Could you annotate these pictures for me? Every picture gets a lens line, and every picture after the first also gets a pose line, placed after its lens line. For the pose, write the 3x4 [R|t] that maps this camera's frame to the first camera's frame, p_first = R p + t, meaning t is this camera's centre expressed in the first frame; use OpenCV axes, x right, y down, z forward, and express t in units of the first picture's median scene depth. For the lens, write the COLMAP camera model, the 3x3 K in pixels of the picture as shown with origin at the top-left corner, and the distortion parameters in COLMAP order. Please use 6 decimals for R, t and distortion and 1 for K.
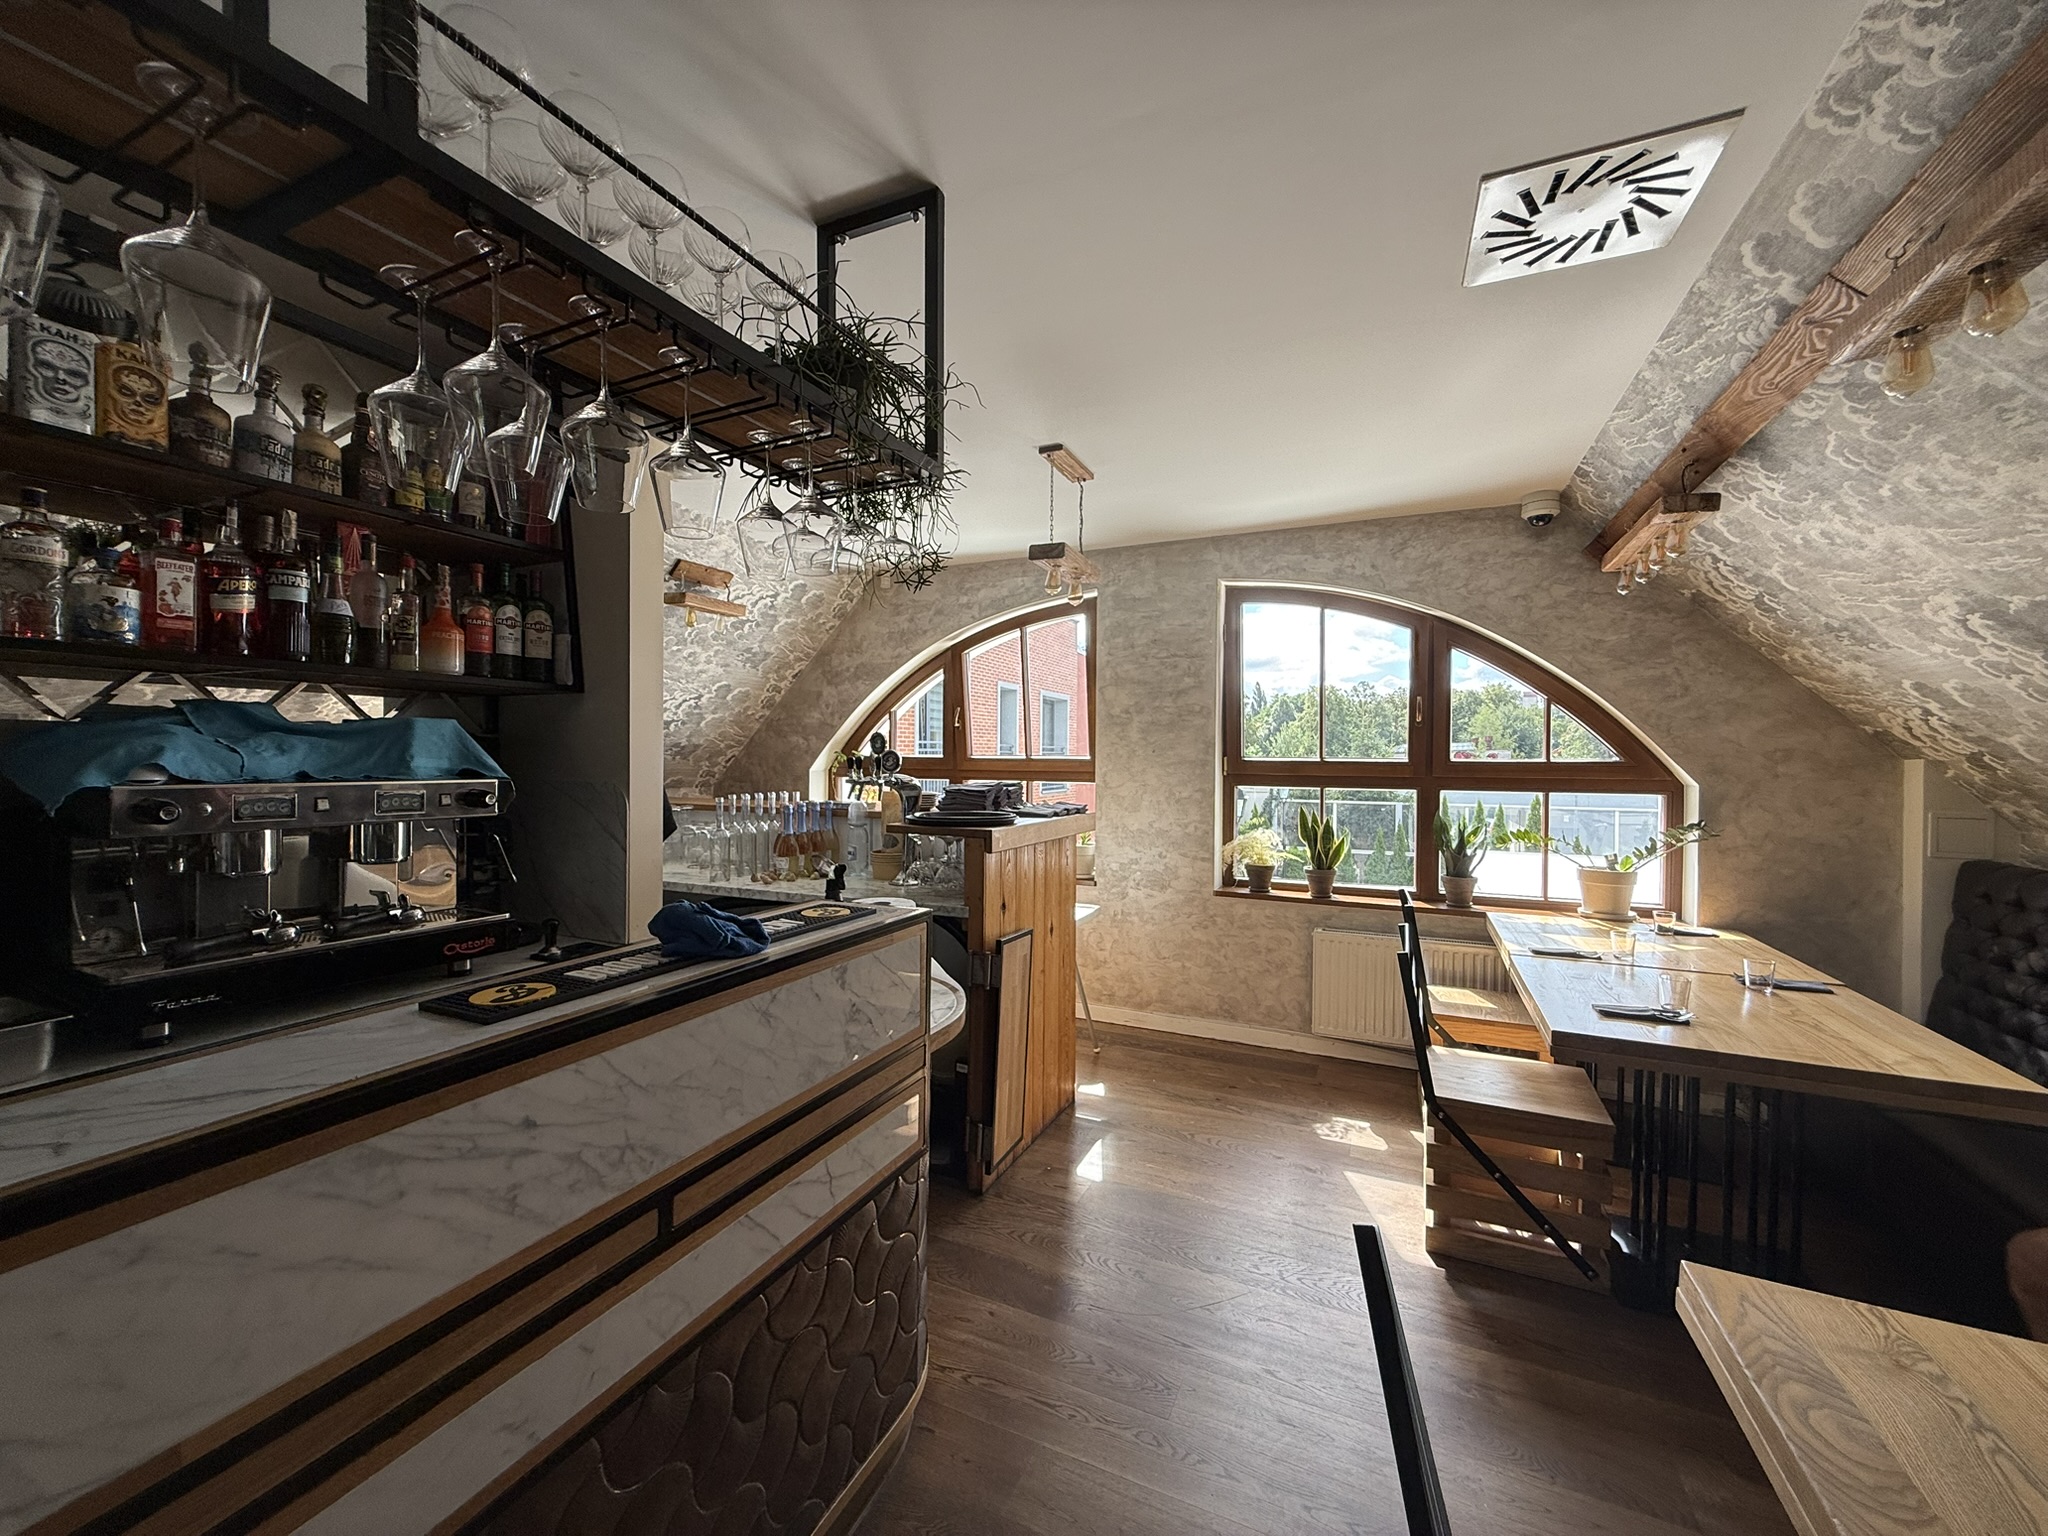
lens RADIAL K [[813.2, 0, 1015.5], [0, 813.2, 766.4], [0, 0, 1]] dist [-0.001243, 0.000602]
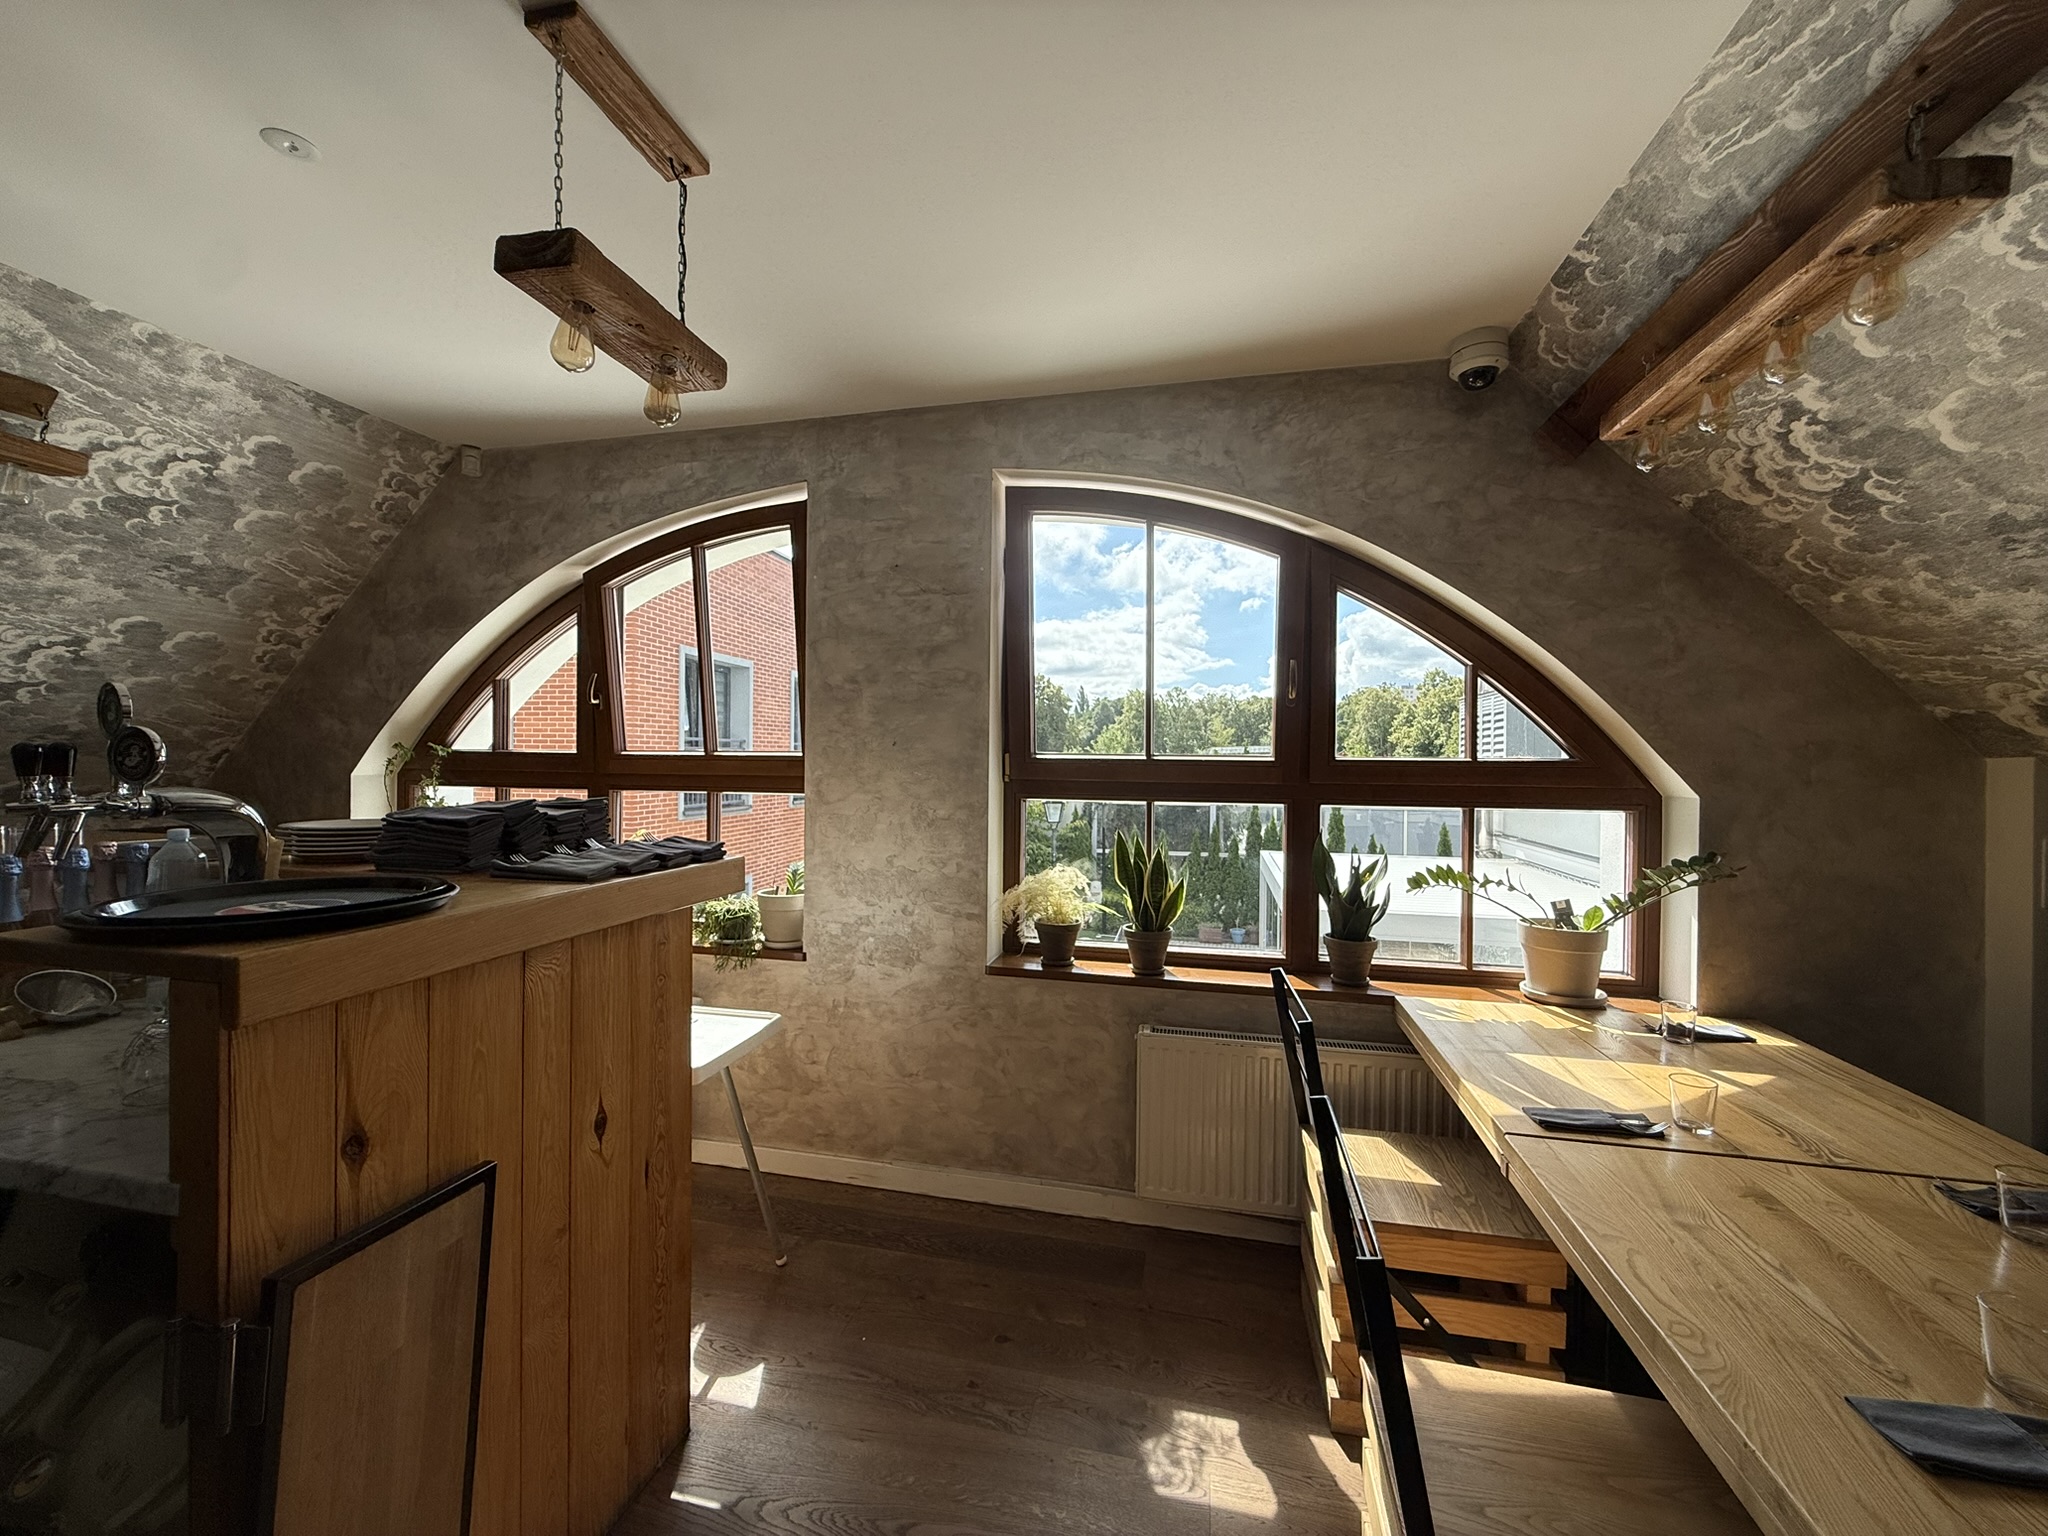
lens RADIAL K [[813.2, 0, 1015.5], [0, 813.2, 766.4], [0, 0, 1]] dist [-0.001243, 0.000602]
pose [[0.978178, 0.000630, 0.207766, 0.137501], [-0.000236, 0.999998, -0.001922, -0.000077], [-0.207766, 0.001831, 0.978177, 0.387202]]
